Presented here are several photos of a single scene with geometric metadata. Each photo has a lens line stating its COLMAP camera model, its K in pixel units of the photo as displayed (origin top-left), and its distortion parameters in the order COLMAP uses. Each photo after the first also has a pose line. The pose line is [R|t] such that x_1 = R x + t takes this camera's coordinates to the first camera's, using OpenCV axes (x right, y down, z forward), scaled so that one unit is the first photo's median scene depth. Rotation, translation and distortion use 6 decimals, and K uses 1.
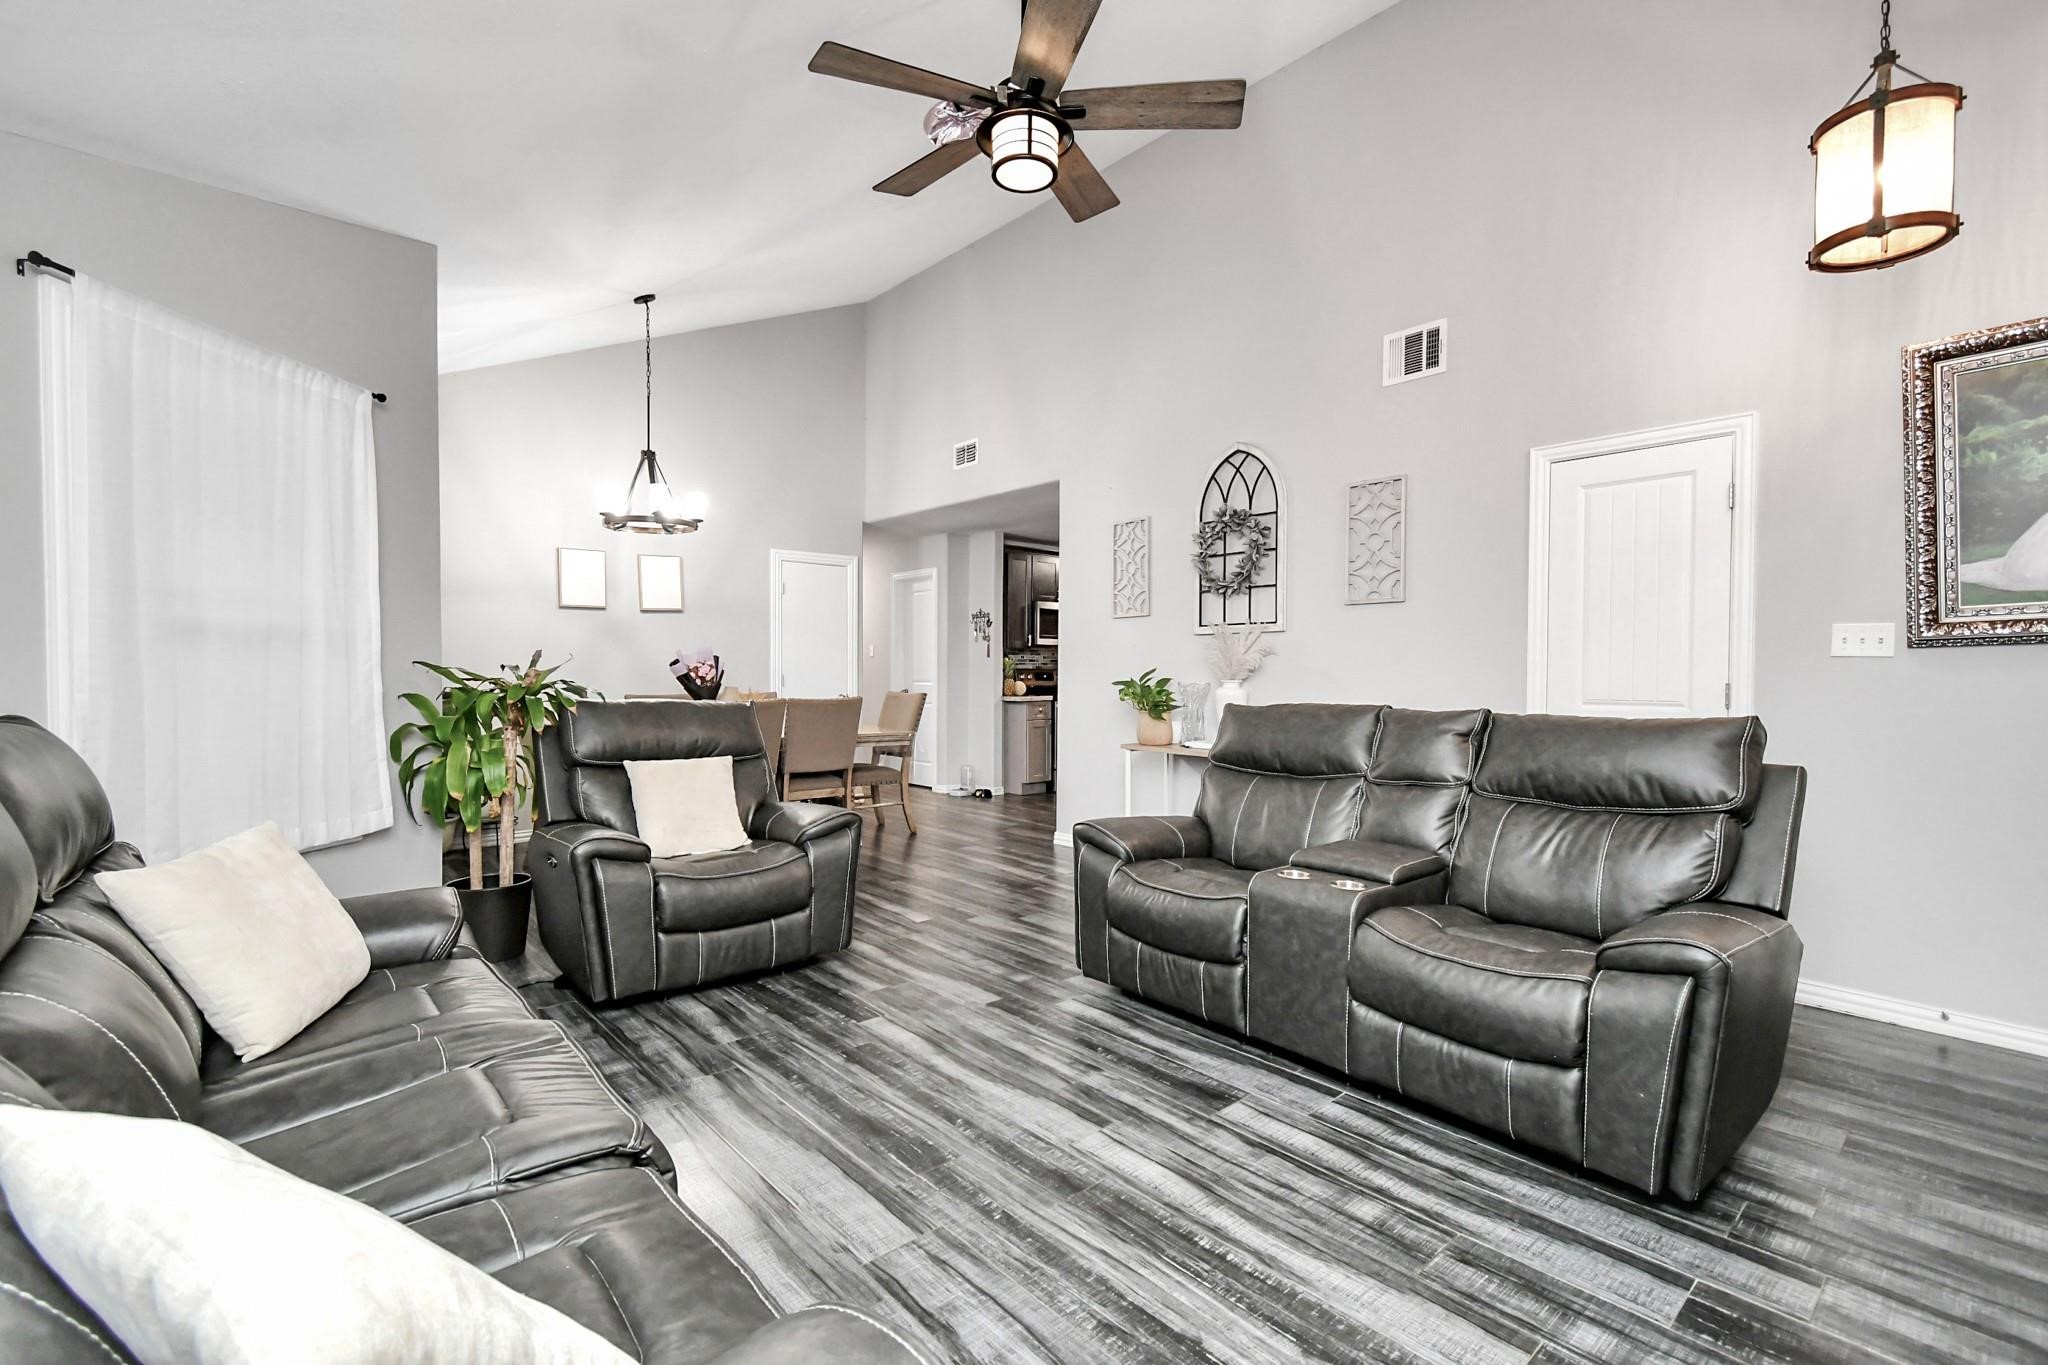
lens RADIAL K [[900.8, 0, 1012.0], [0, 900.8, 687.2], [0, 0, 1]] dist [0.002780, -0.000592]
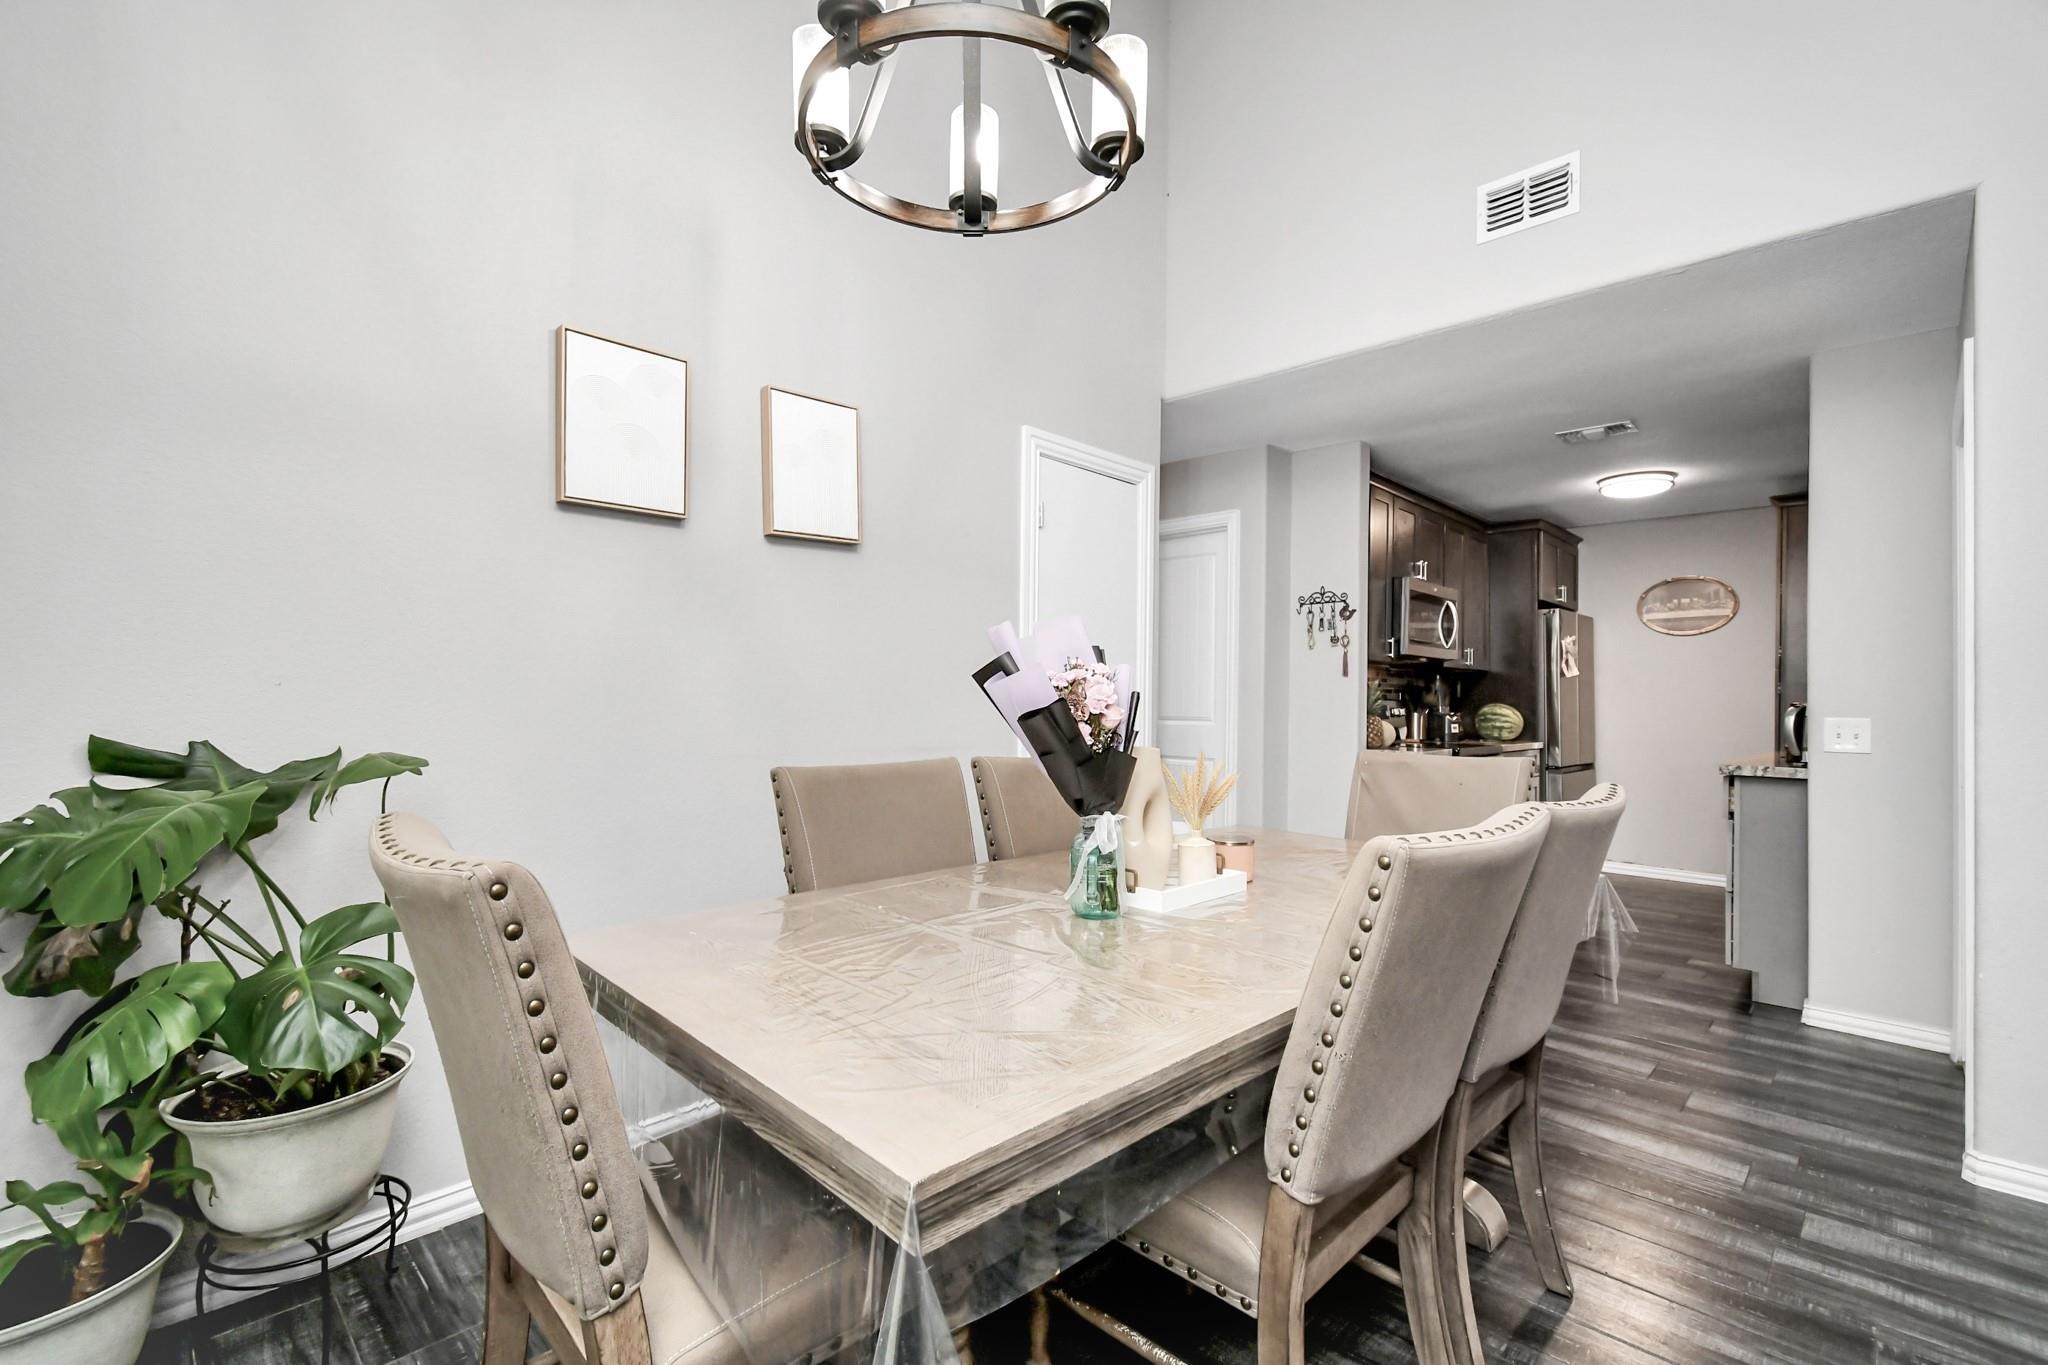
lens RADIAL K [[900.8, 0, 1019.4], [0, 900.8, 691.4], [0, 0, 1]] dist [0.002780, -0.000592]
pose [[0.996209, 0.010368, 0.086373, -0.328105], [-0.007964, 0.999573, -0.028132, -0.009380], [-0.086628, 0.027337, 0.995866, 0.598061]]
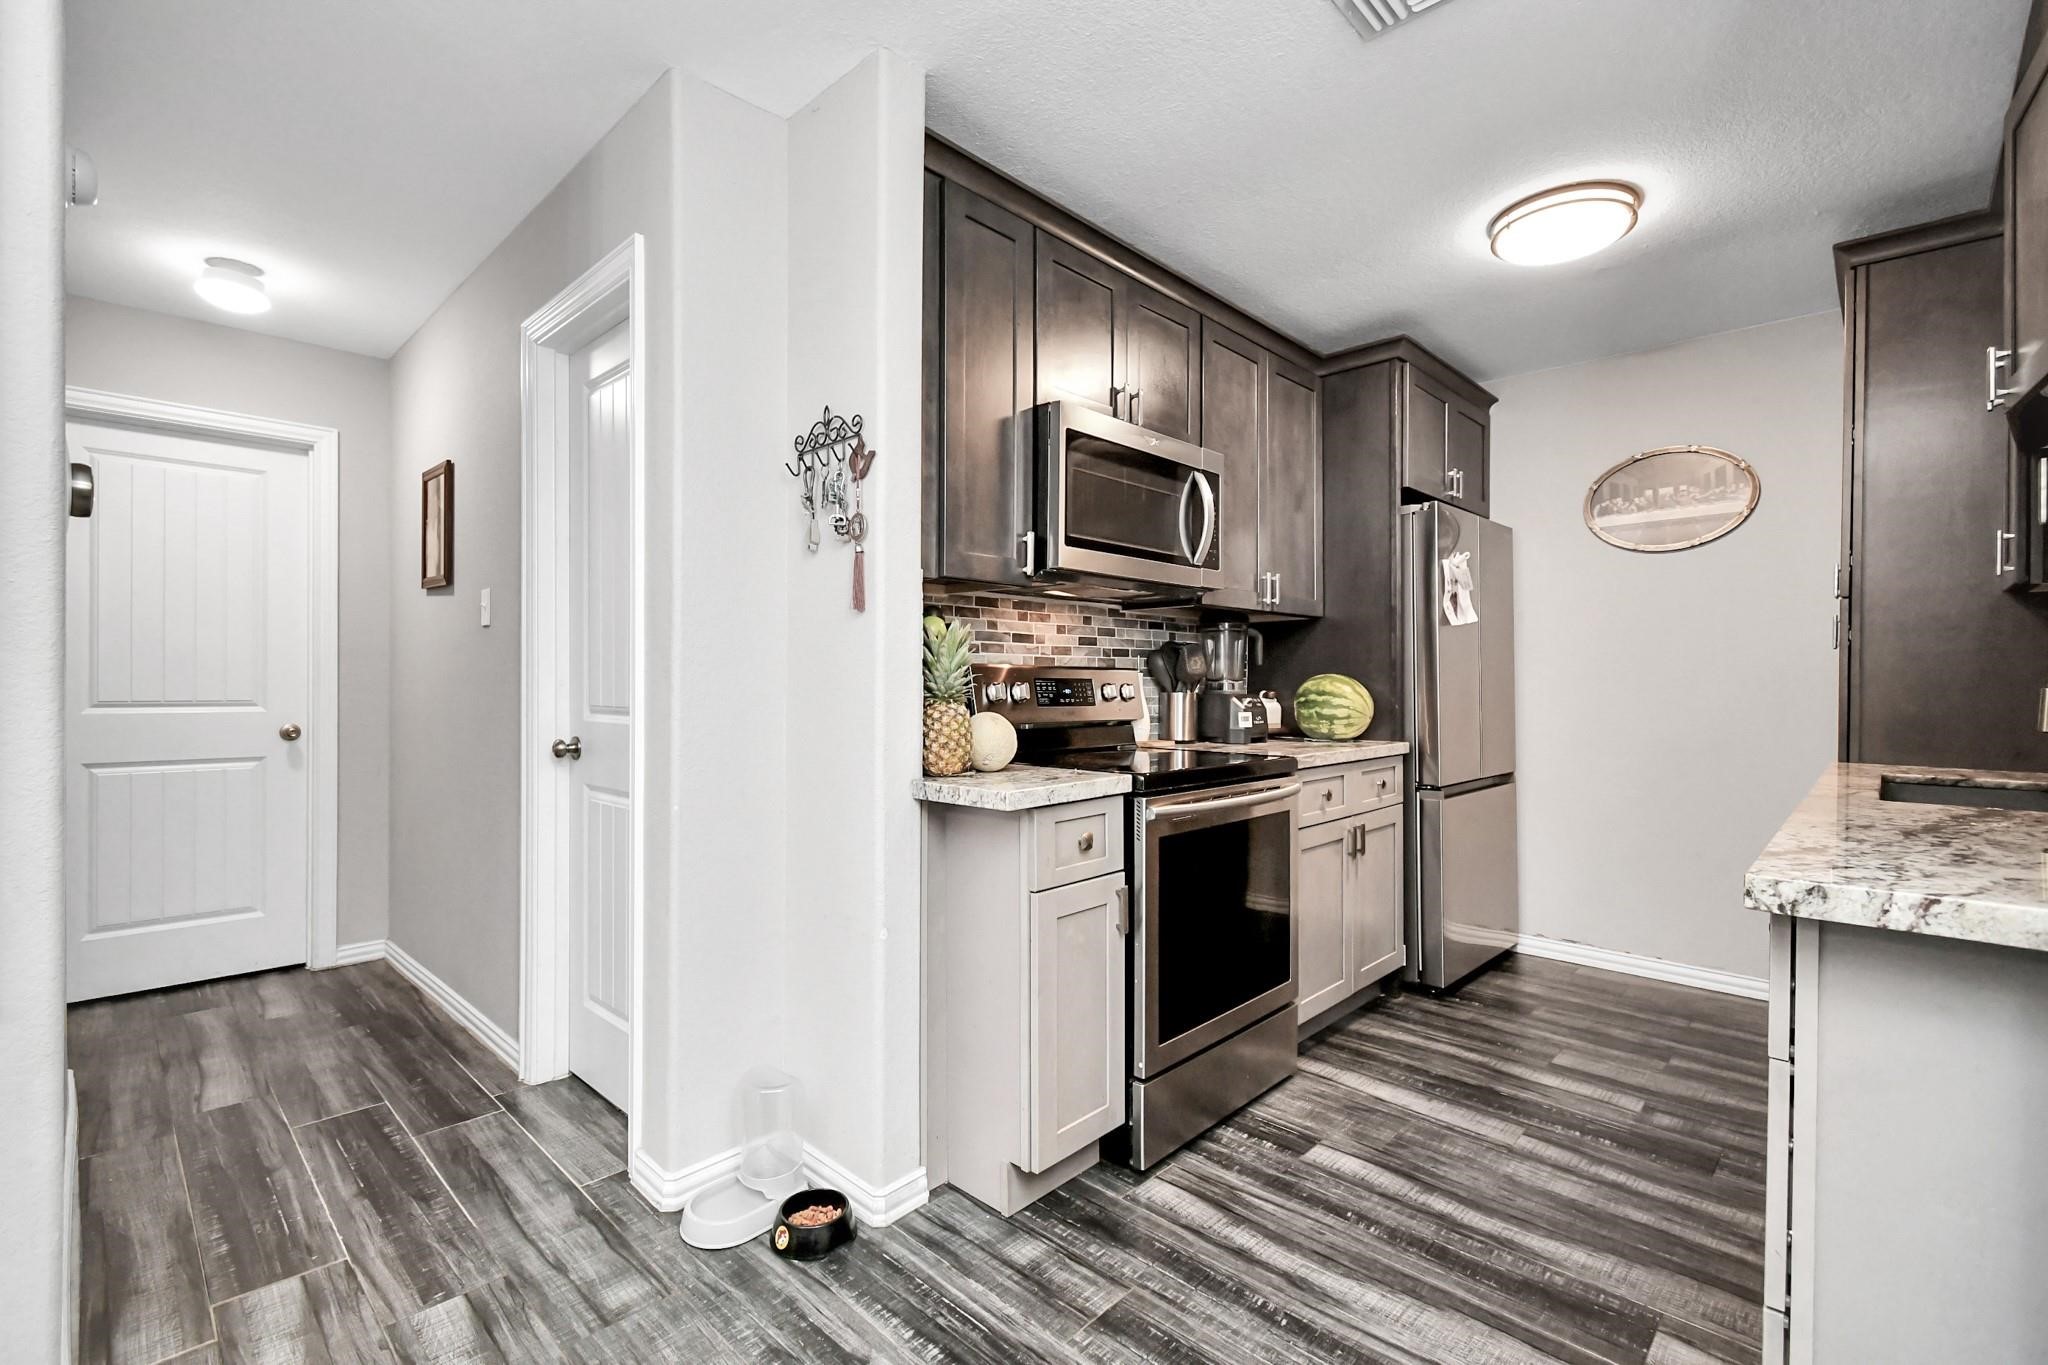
lens RADIAL K [[900.8, 0, 1024.4], [0, 900.8, 687.4], [0, 0, 1]] dist [0.002780, -0.000592]
pose [[0.995619, -0.001708, 0.093487, -0.006802], [0.002581, 0.999954, -0.009216, -0.014491], [-0.093467, 0.009417, 0.995578, 0.951610]]
